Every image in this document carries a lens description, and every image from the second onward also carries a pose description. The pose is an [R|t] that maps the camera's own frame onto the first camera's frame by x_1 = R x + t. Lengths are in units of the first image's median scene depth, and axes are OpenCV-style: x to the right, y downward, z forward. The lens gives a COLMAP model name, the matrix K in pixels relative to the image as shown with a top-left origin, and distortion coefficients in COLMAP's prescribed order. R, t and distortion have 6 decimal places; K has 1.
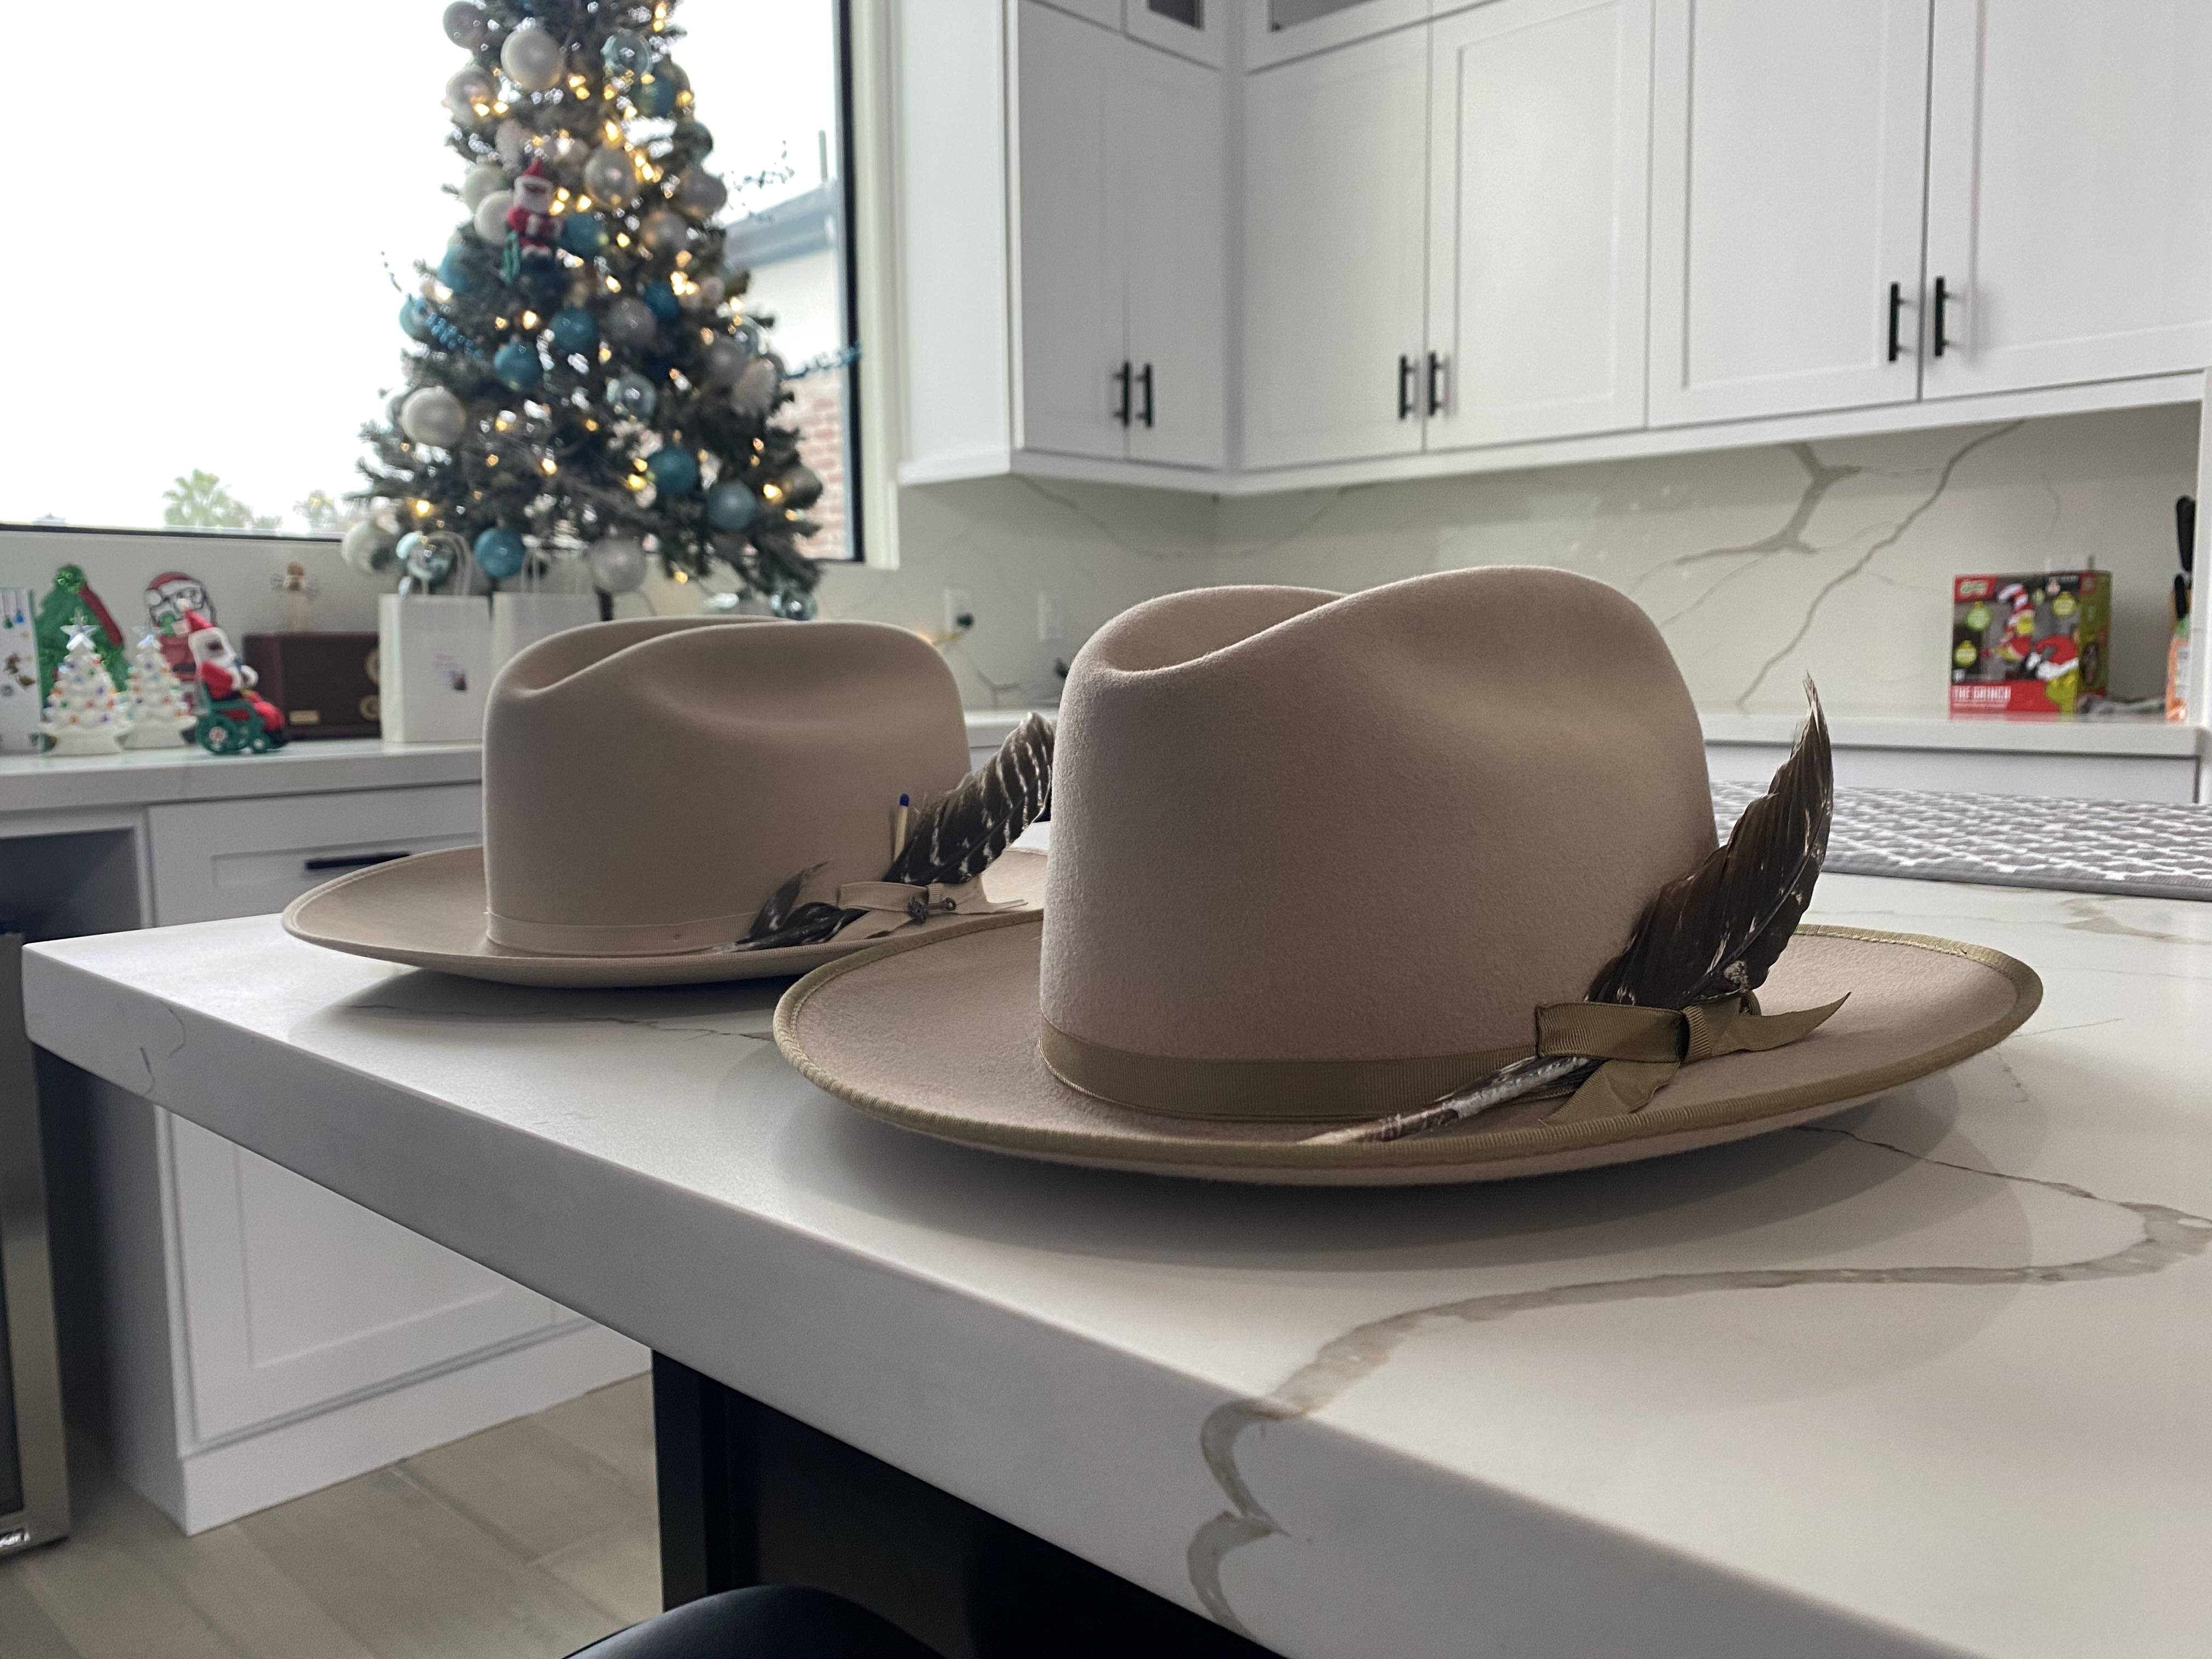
lens RADIAL K [[1667.4, 0, 1086.2], [0, 1667.4, 824.7], [0, 0, 1]] dist [0.012308, -0.004288]
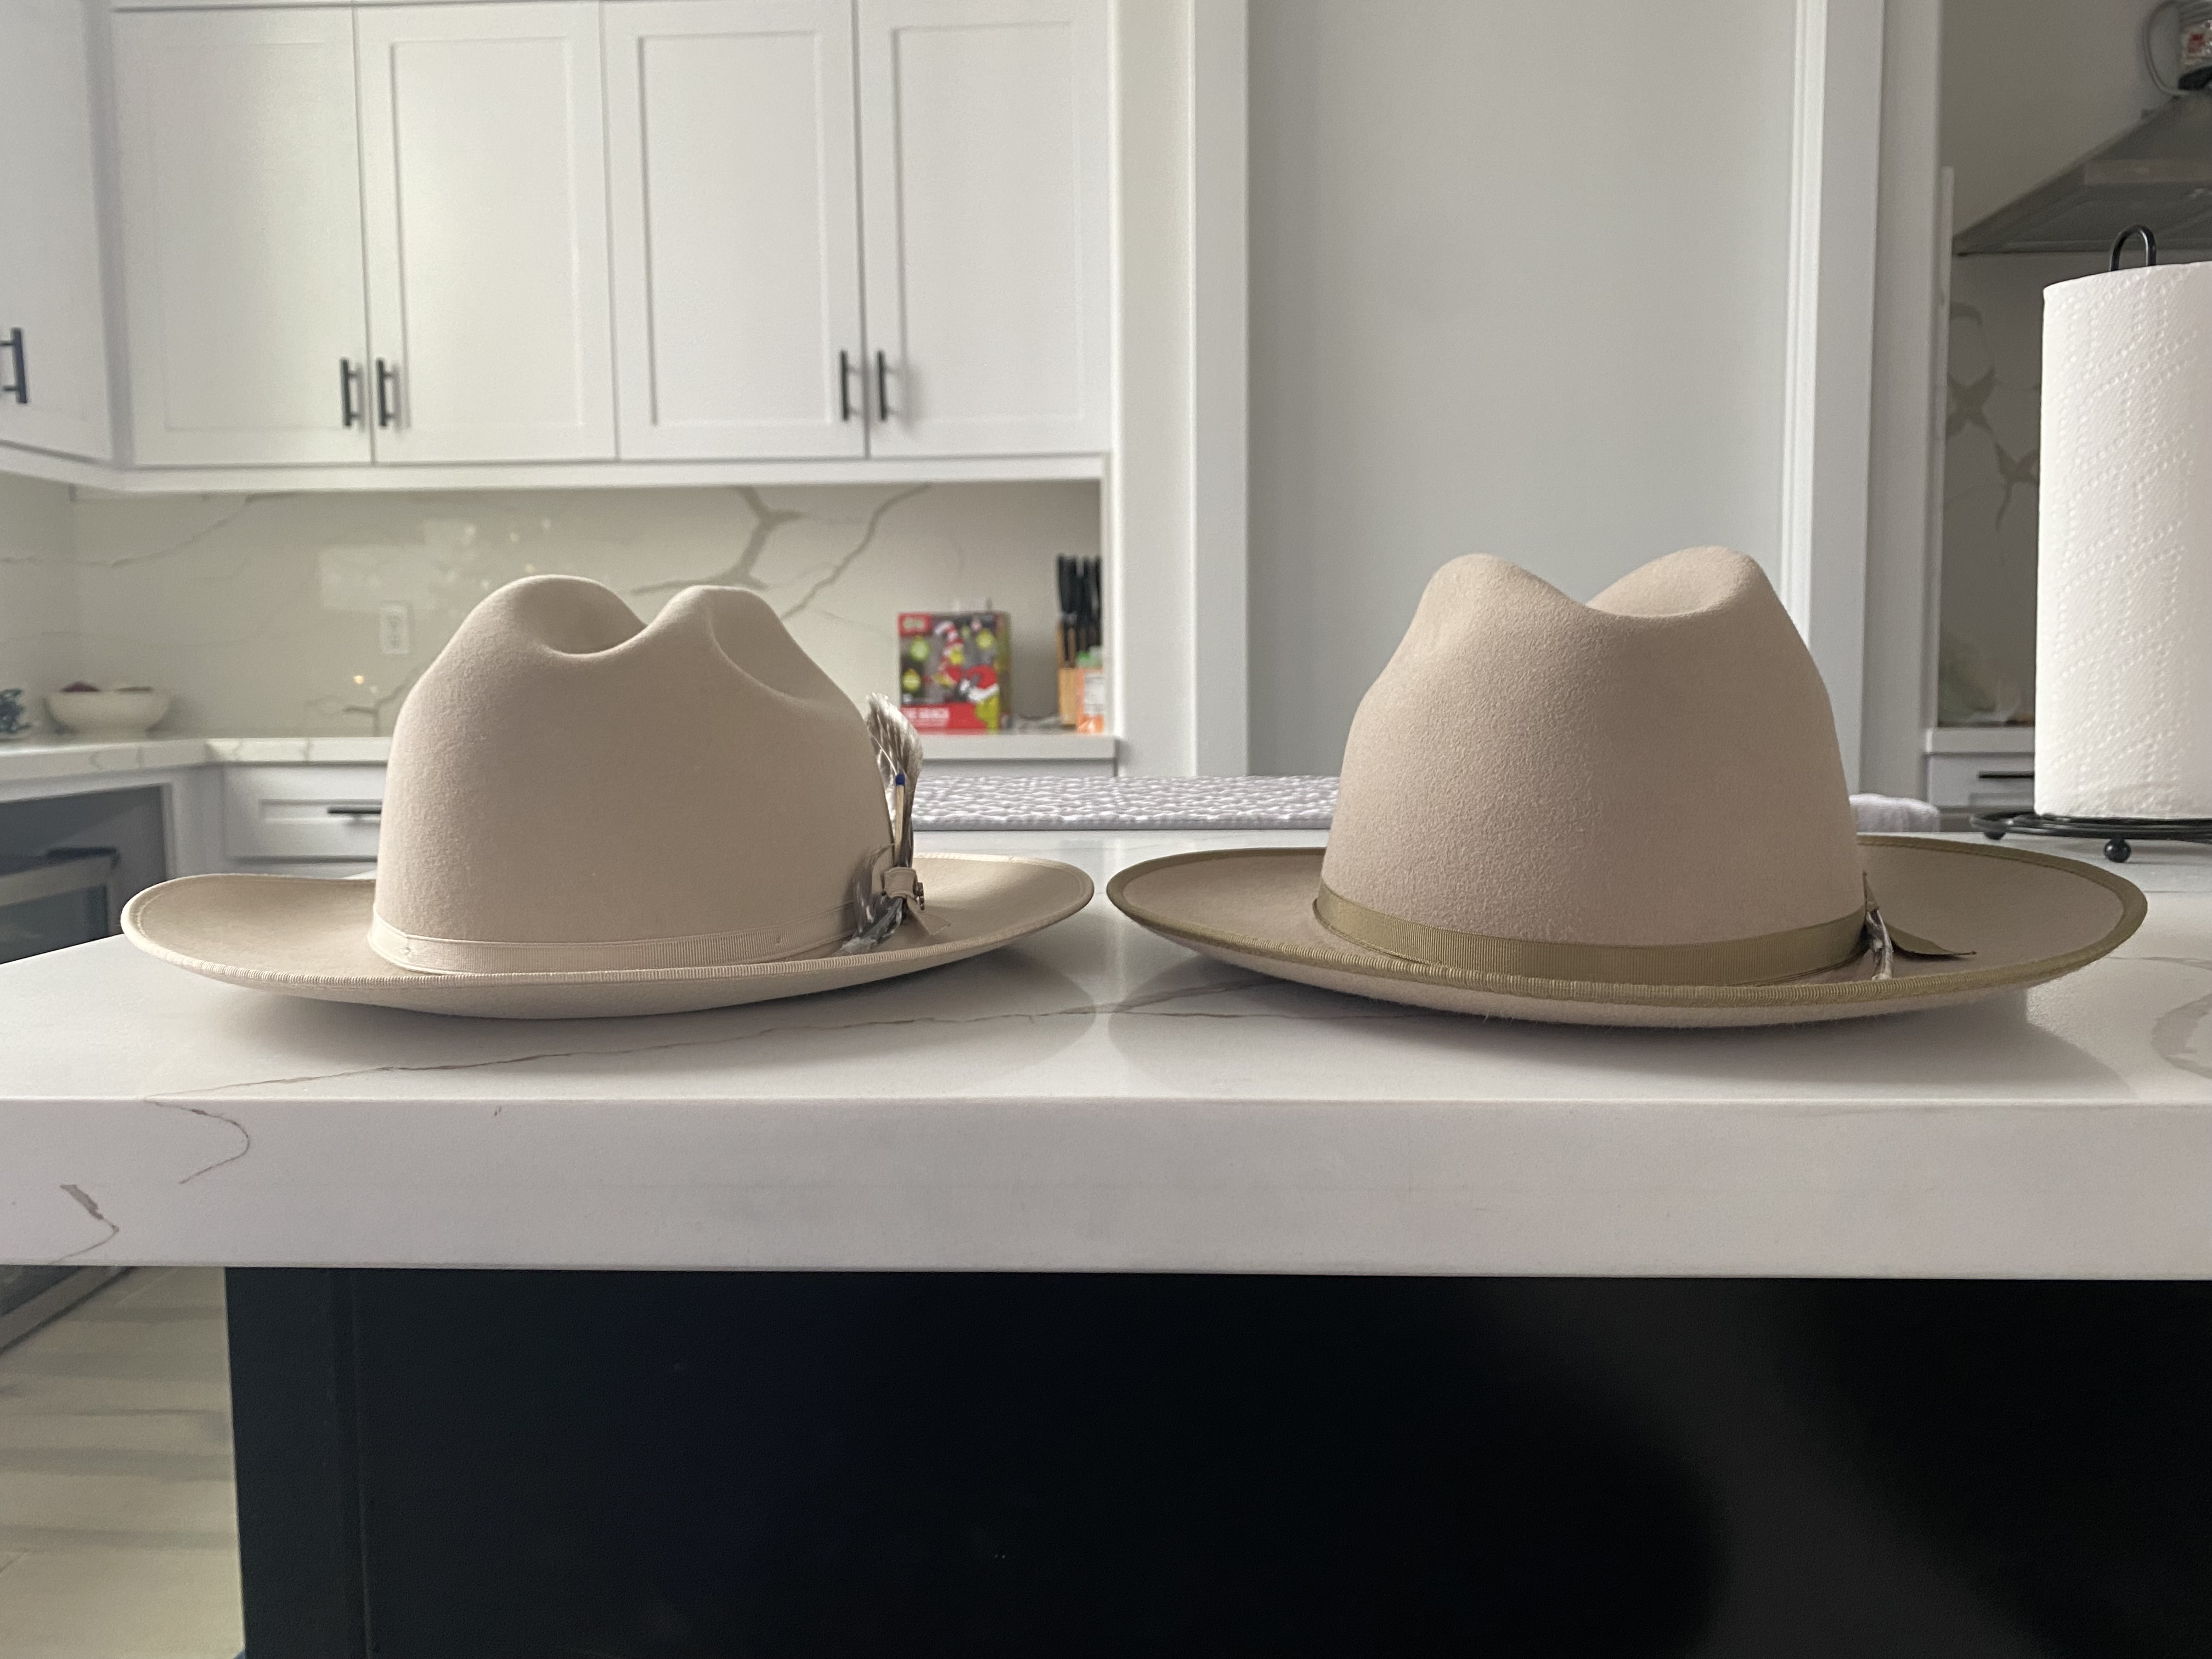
lens RADIAL K [[1667.4, 0, 1057.6], [0, 1667.4, 845.8], [0, 0, 1]] dist [0.012308, -0.004288]
pose [[0.775953, -0.056878, 0.628221, -0.143676], [0.062694, 0.997949, 0.012916, 0.003858], [-0.627667, 0.029363, 0.777928, 0.046800]]
